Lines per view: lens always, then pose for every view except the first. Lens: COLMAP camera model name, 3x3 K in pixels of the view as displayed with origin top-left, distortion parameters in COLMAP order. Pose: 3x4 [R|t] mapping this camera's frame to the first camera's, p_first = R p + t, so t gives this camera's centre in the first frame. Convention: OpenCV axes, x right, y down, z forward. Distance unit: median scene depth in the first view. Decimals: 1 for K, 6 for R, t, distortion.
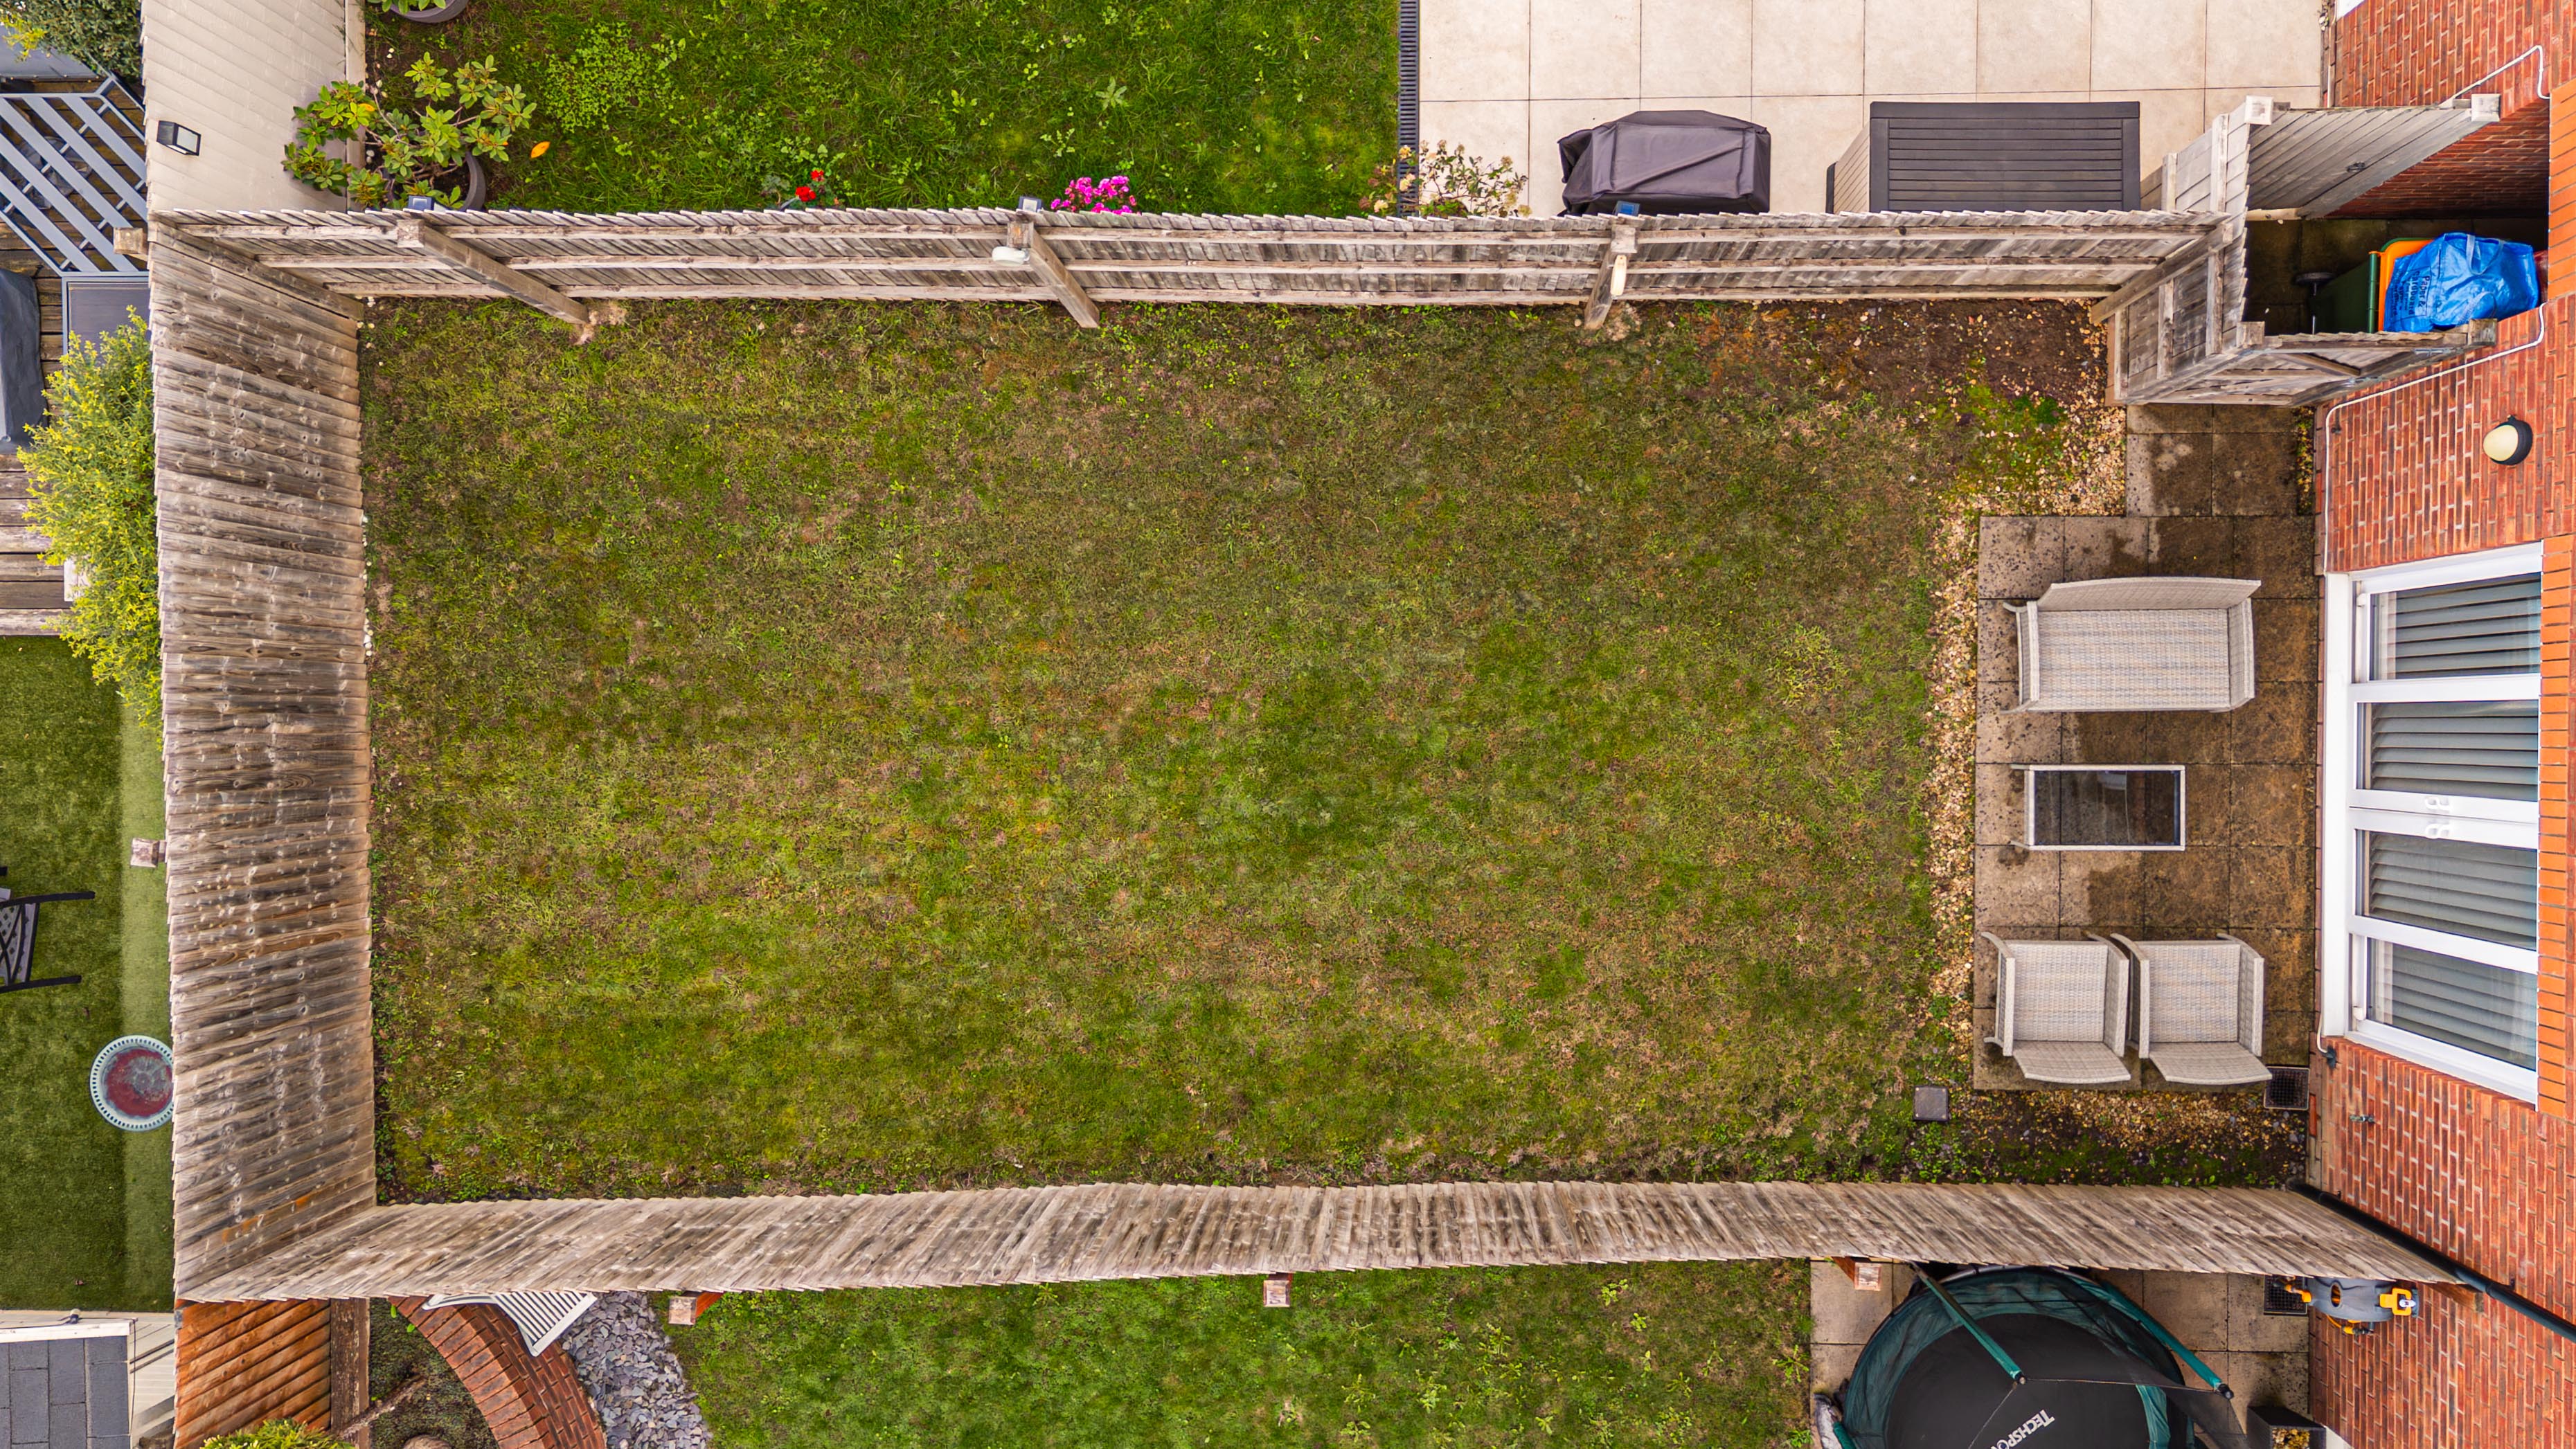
lens RADIAL K [[1972.2, 0, 1288.0], [0, 1972.2, 724.5], [0, 0, 1]] dist [0.104669, -0.133127]
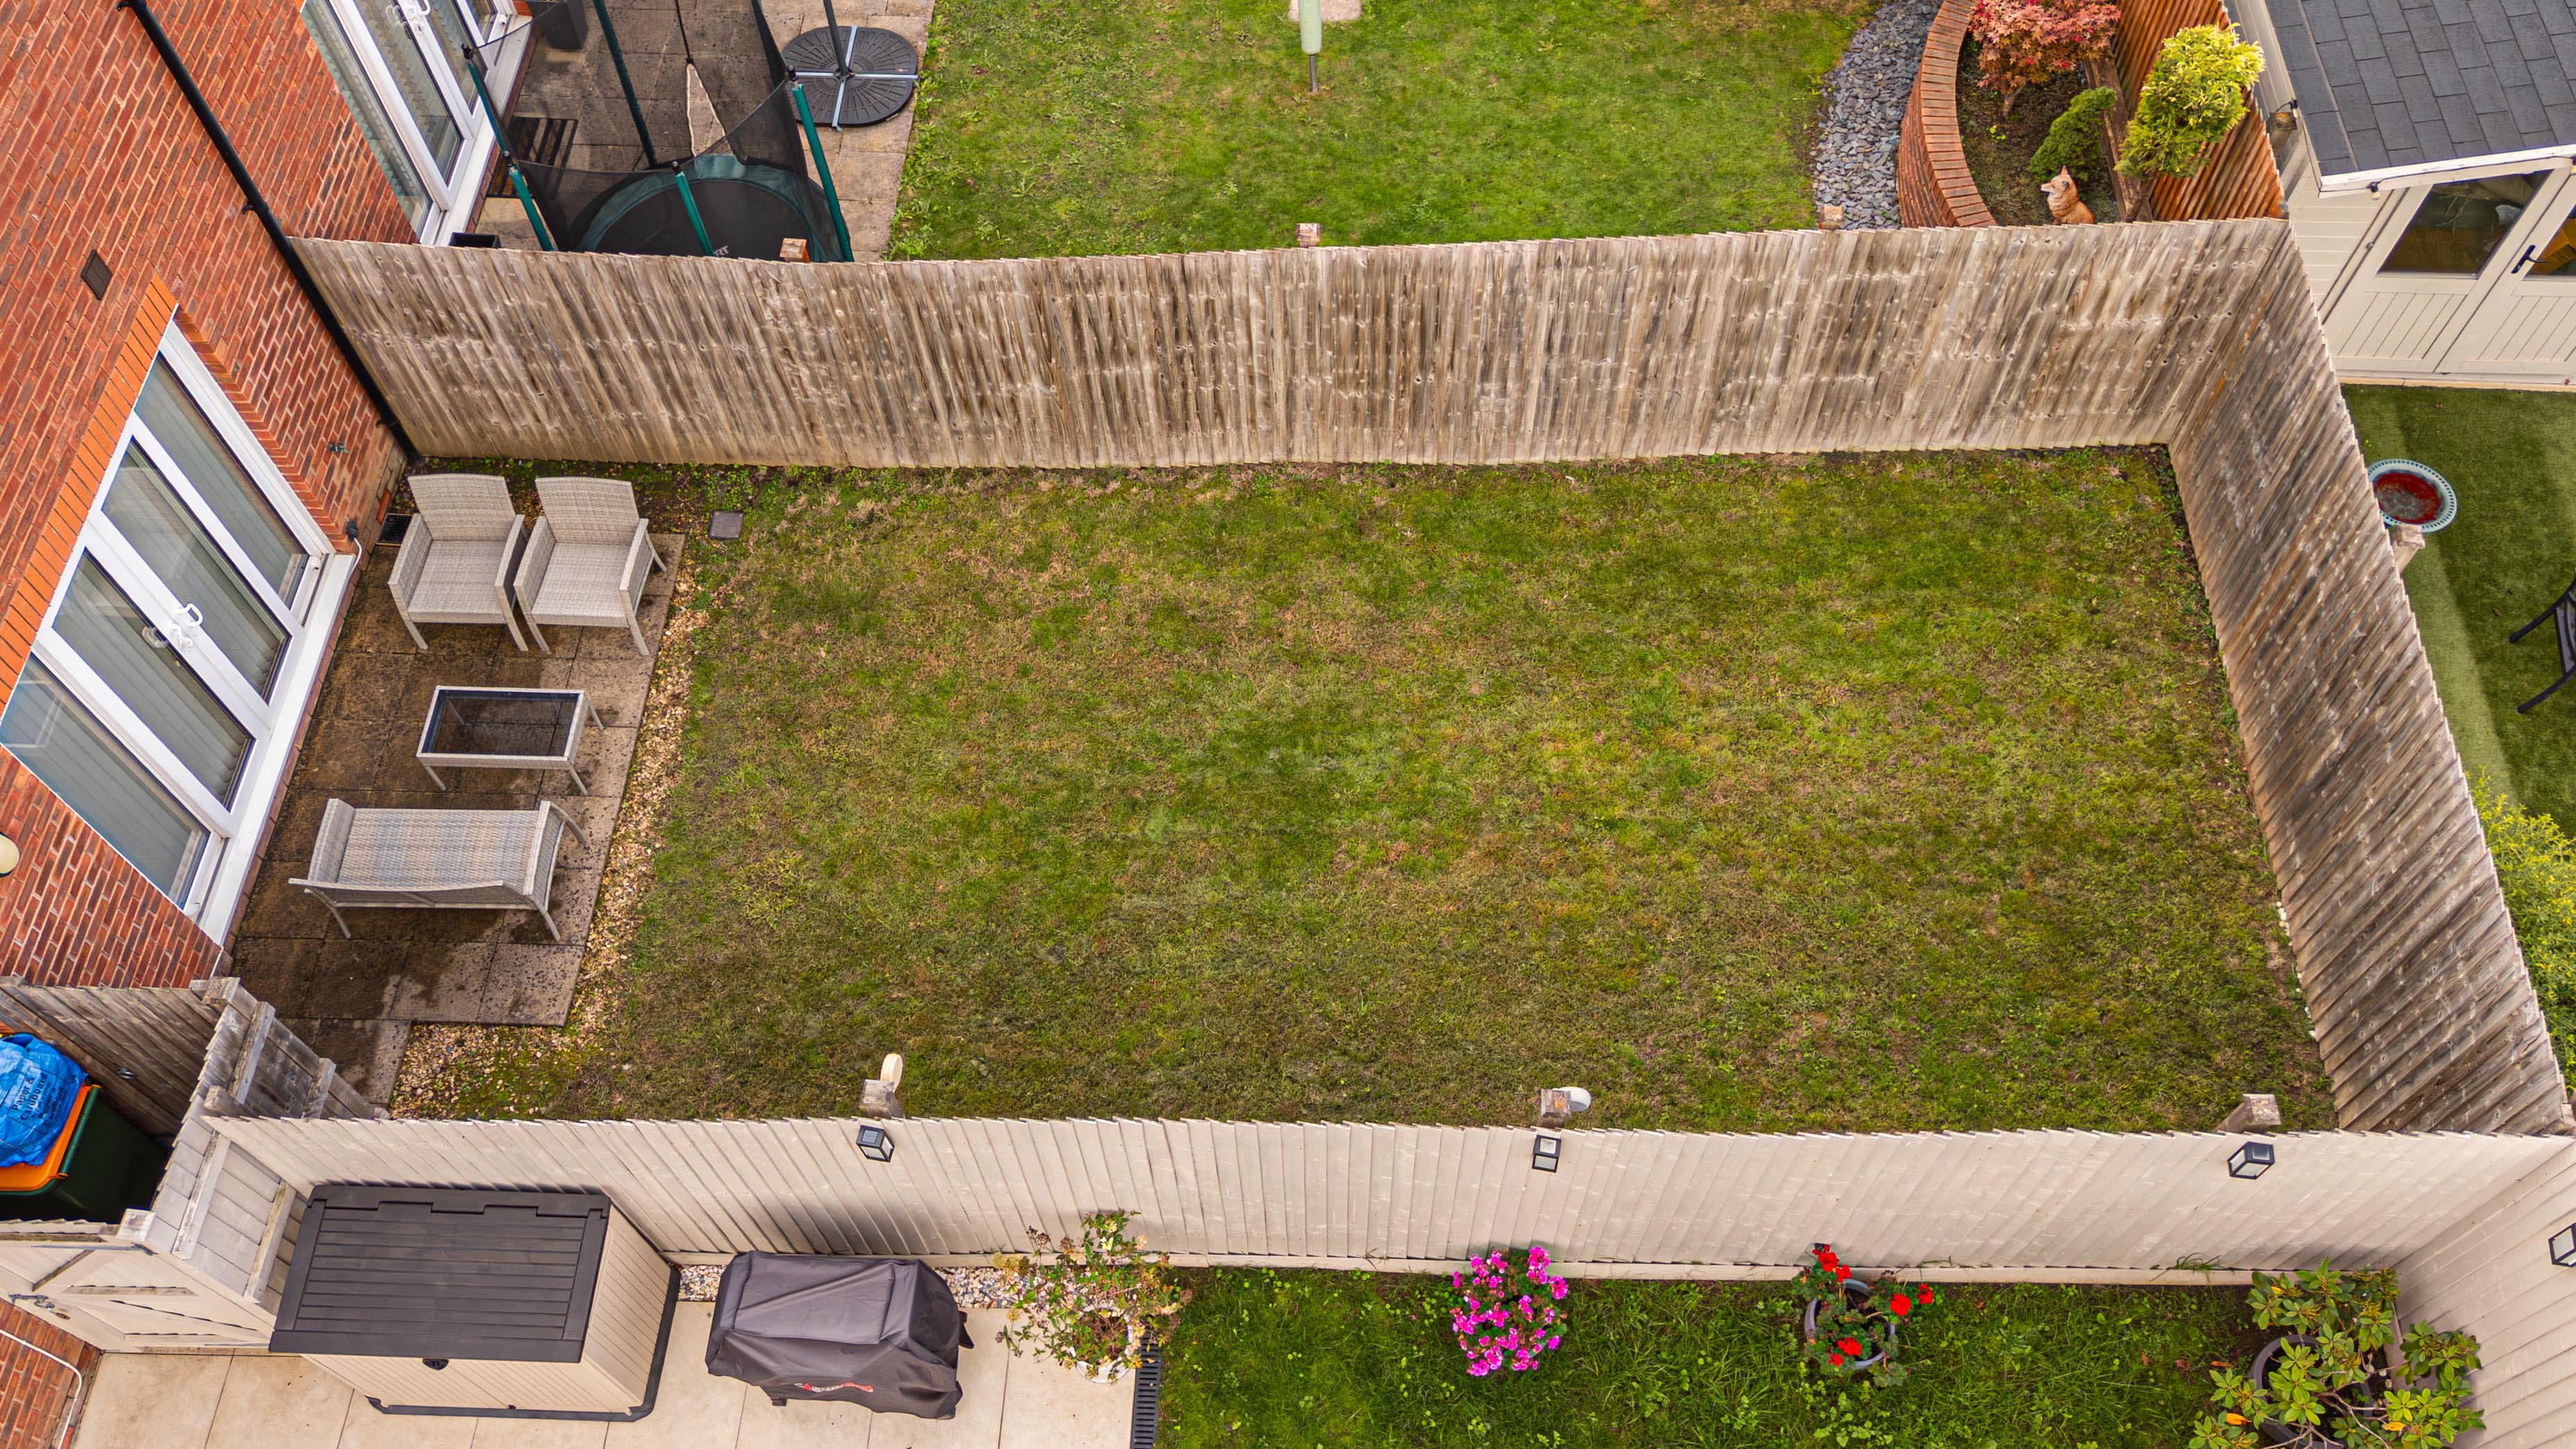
lens RADIAL K [[2013.0, 0, 1373.1], [0, 2013.0, 721.7], [0, 0, 1]] dist [0.139534, -0.250541]
pose [[-0.999046, 0.006404, 0.043192, -0.076342], [0.015782, -0.869355, 0.493936, -0.446424], [0.040712, 0.494147, 0.868425, 0.105849]]
